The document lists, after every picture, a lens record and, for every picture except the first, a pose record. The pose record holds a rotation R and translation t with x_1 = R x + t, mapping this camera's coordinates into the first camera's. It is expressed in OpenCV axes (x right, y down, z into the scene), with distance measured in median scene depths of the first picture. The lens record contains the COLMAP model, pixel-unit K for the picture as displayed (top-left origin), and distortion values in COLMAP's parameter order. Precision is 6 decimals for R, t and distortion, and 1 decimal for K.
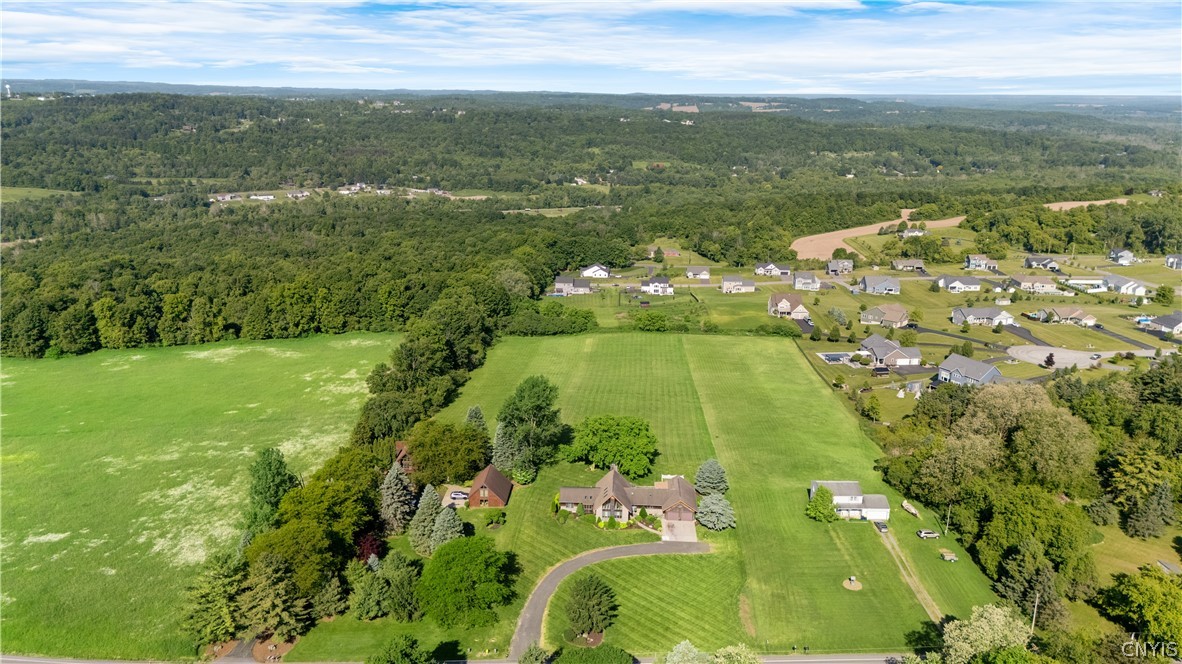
lens RADIAL K [[875.4, 0, 591.0], [0, 875.4, 332.0], [0, 0, 1]] dist [0.079557, -0.097485]
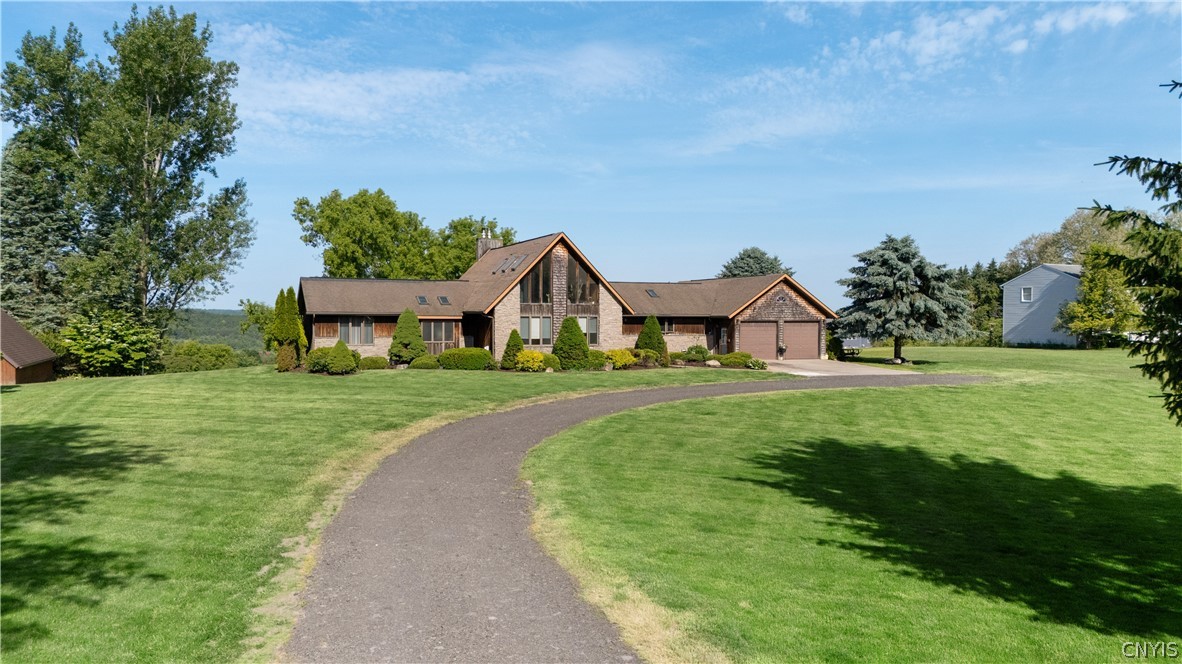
lens RADIAL K [[860.7, 0, 591.0], [0, 860.7, 332.0], [0, 0, 1]] dist [0.087491, -0.103441]
pose [[0.901223, -0.016338, 0.433048, -0.033649], [0.123492, 0.967539, -0.220496, 0.128160], [-0.415388, 0.252194, 0.873985, 0.390712]]
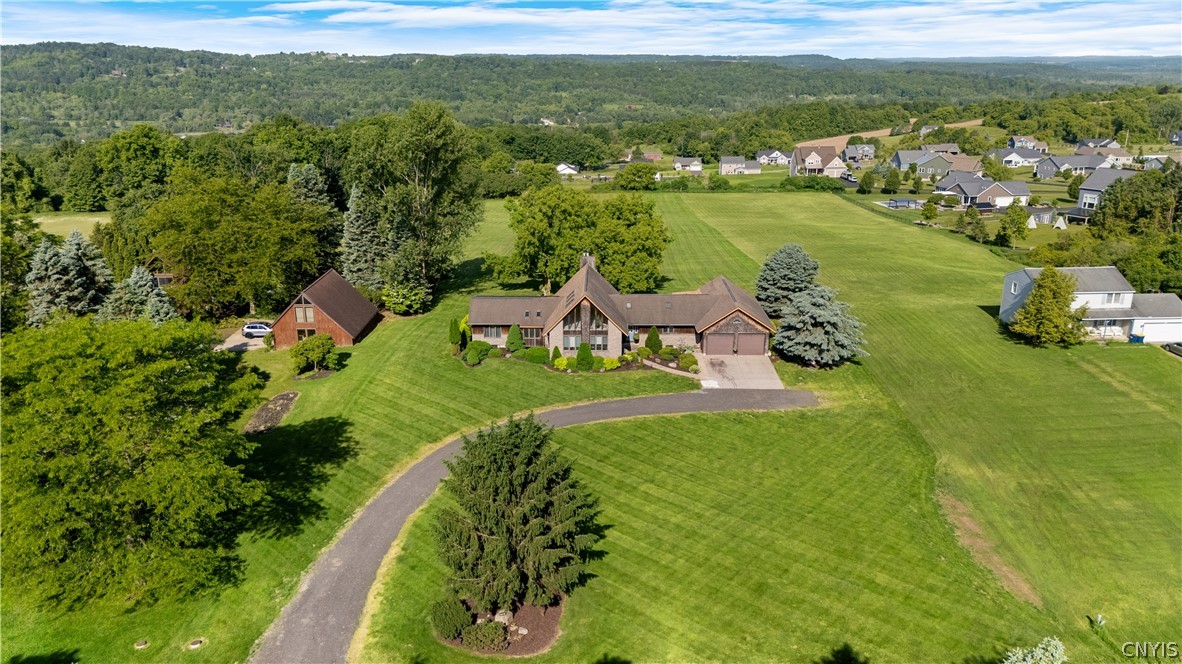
lens RADIAL K [[875.4, 0, 591.0], [0, 875.4, 332.0], [0, 0, 1]] dist [0.079557, -0.097485]
pose [[0.999294, -0.023059, 0.029665, 0.006849], [0.022118, 0.999254, 0.031669, 0.092667], [-0.030373, -0.030991, 0.999058, 0.273535]]
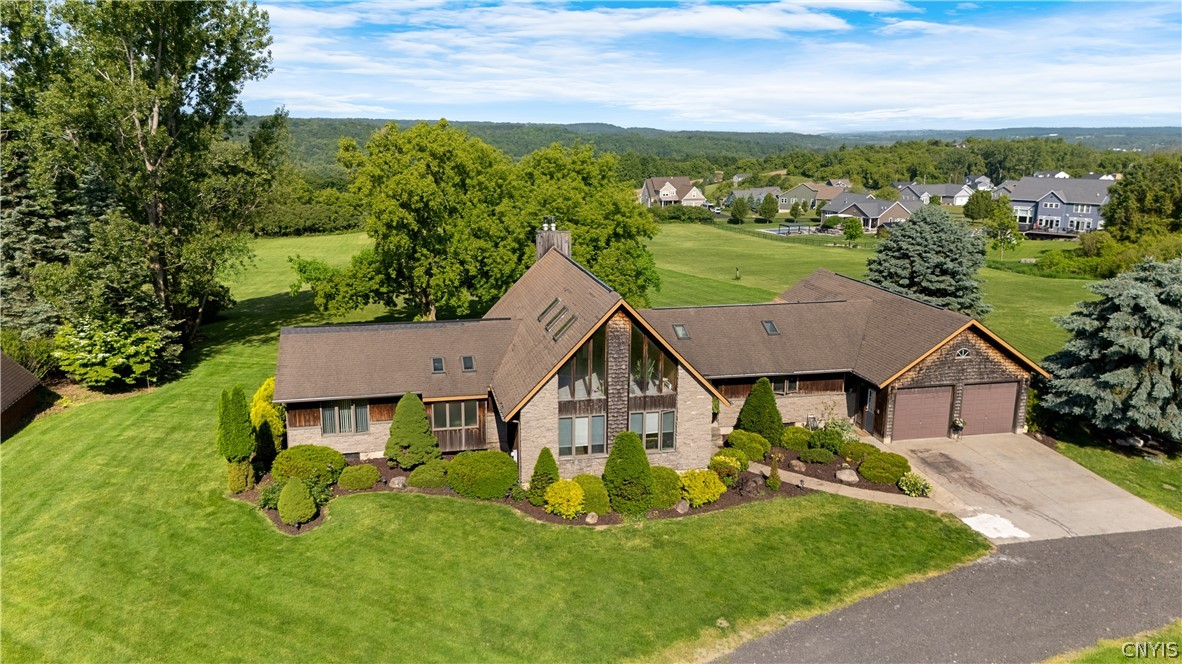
lens RADIAL K [[875.4, 0, 591.0], [0, 875.4, 332.0], [0, 0, 1]] dist [0.079557, -0.097485]
pose [[0.964553, -0.064913, 0.255782, -0.010463], [0.075063, 0.996724, -0.030108, 0.095320], [-0.252990, 0.048241, 0.966266, 0.414114]]
